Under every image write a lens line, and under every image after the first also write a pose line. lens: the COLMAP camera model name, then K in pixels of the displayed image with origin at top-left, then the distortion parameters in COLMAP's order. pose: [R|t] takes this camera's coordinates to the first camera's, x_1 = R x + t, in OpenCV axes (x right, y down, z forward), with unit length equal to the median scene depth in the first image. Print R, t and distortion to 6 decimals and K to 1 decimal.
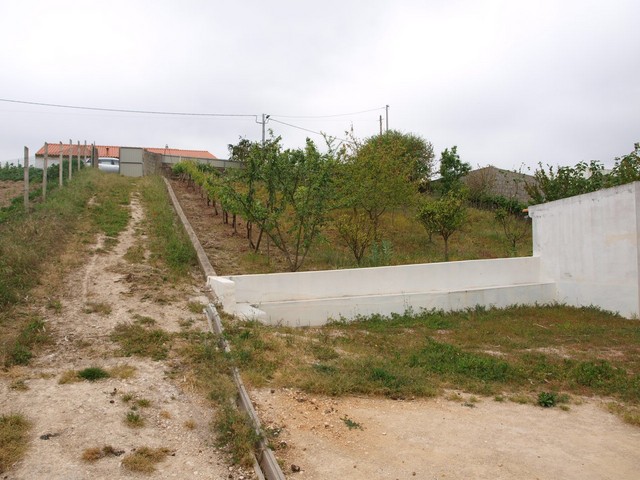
lens RADIAL K [[511.0, 0, 309.6], [0, 511.0, 227.0], [0, 0, 1]] dist [-0.109671, 0.070785]
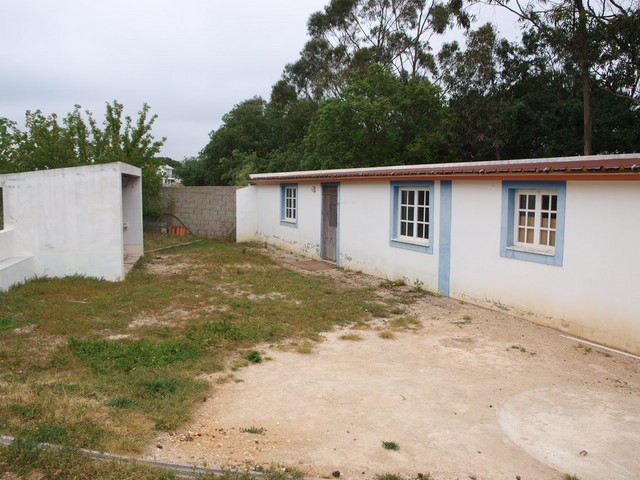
lens RADIAL K [[511.0, 0, 309.6], [0, 511.0, 227.0], [0, 0, 1]] dist [-0.109671, 0.070785]
pose [[0.226819, -0.060113, 0.972080, -0.352765], [-0.044701, 0.996399, 0.072047, -0.041632], [-0.972911, -0.059795, 0.223315, 0.280686]]
